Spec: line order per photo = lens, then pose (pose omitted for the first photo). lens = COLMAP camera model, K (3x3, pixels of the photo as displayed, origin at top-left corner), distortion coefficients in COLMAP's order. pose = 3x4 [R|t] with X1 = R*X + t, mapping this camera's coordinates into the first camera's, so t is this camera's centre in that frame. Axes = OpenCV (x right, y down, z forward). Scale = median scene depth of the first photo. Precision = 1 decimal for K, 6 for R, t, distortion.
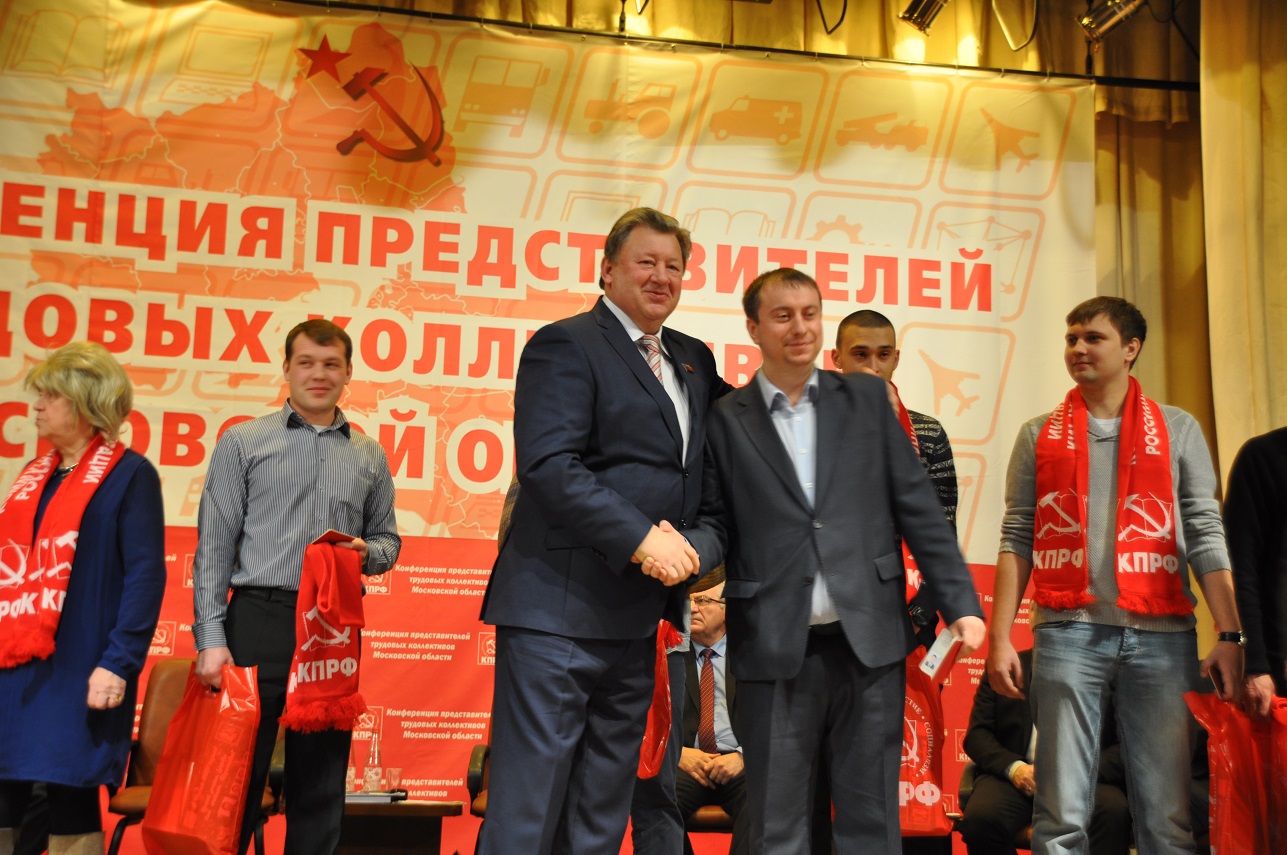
lens RADIAL K [[1780.7, 0, 645.6], [0, 1780.7, 426.4], [0, 0, 1]] dist [0.100611, 0.955709]
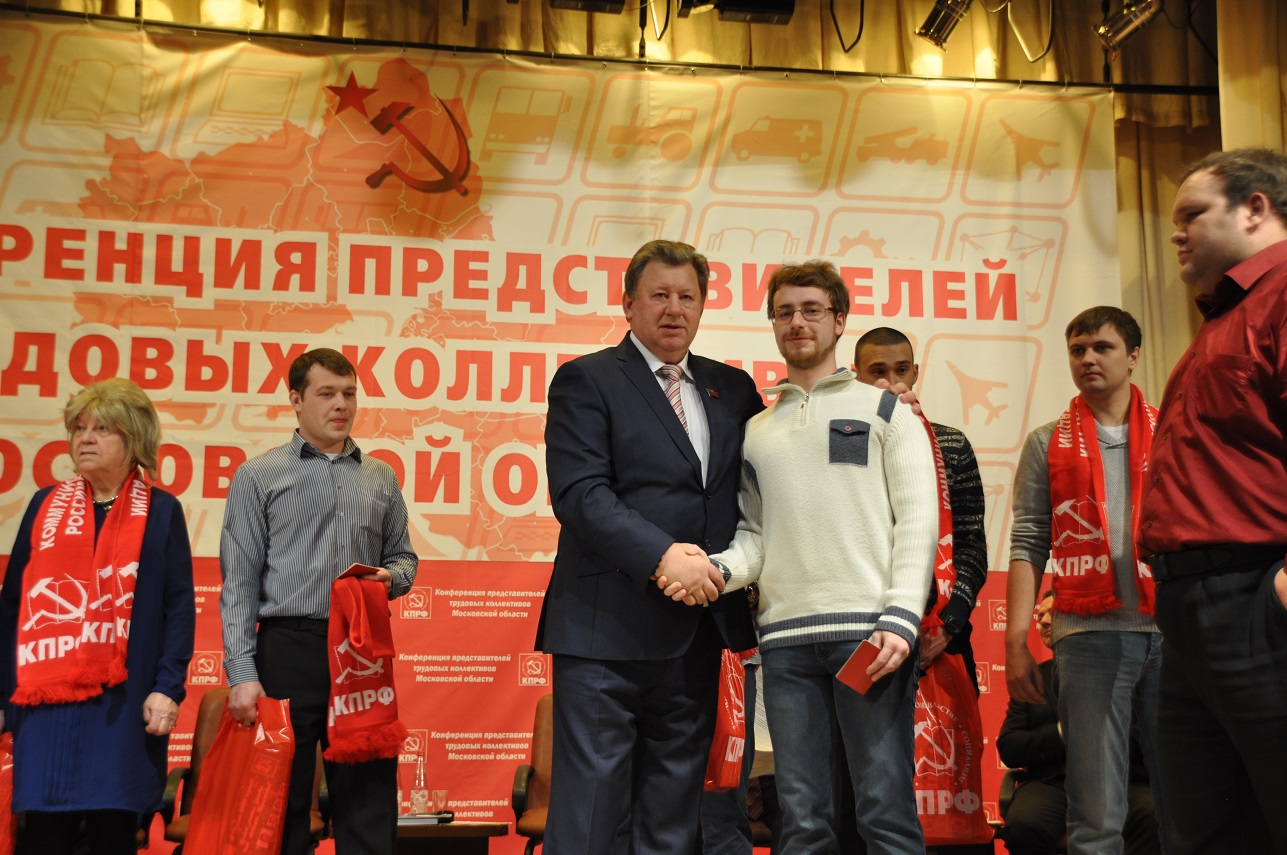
lens RADIAL K [[1762.8, 0, 640.9], [0, 1762.8, 426.7], [0, 0, 1]] dist [0.101677, 0.894839]
pose [[0.999295, -0.031241, -0.020832, 0.000549], [0.031018, 0.999459, -0.010931, -0.000139], [0.021163, 0.010277, 0.999723, -0.002217]]
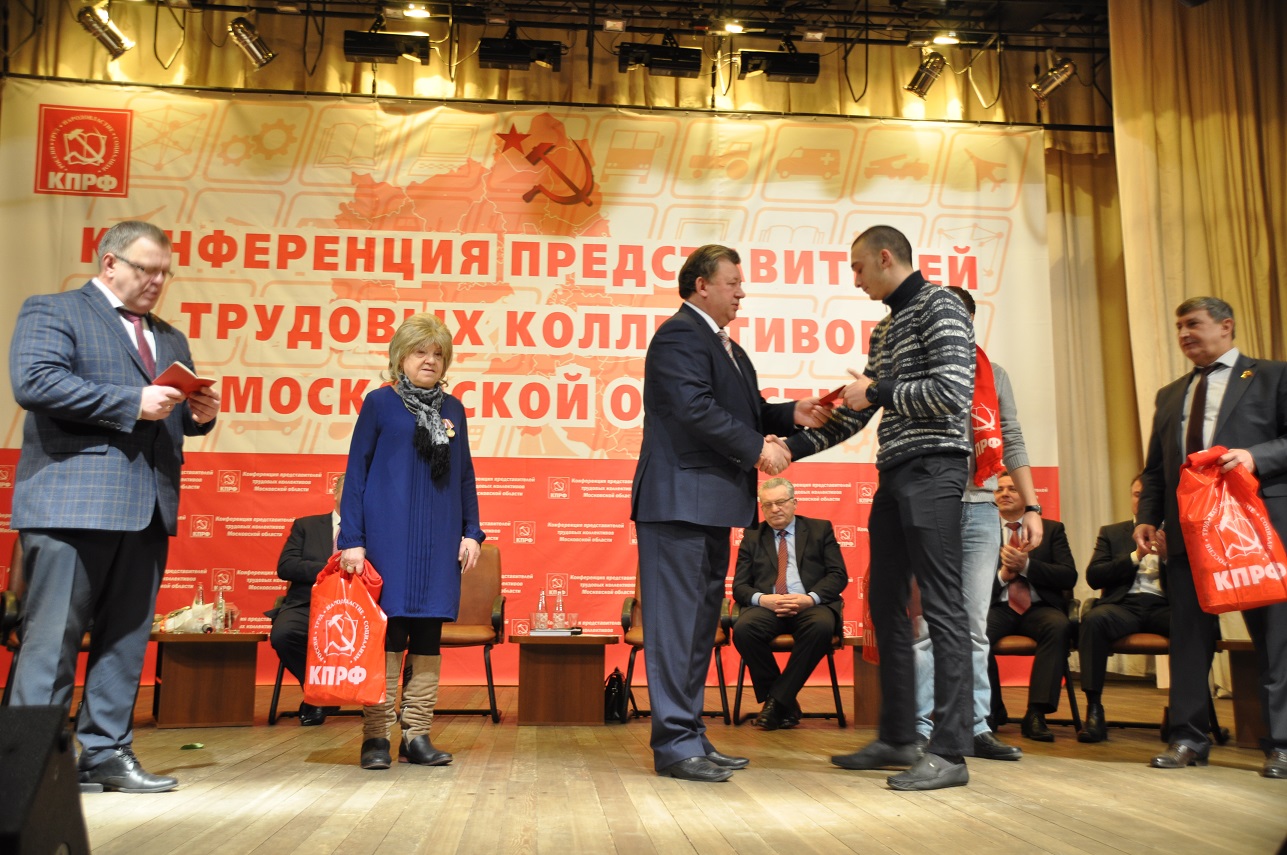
lens RADIAL K [[1063.8, 0, 638.0], [0, 1063.8, 449.3], [0, 0, 1]] dist [-0.066801, 0.172075]
pose [[0.994756, -0.032575, -0.096946, 0.000380], [0.038406, 0.997525, 0.058902, 0.003645], [0.094788, -0.062317, 0.993545, 0.129227]]
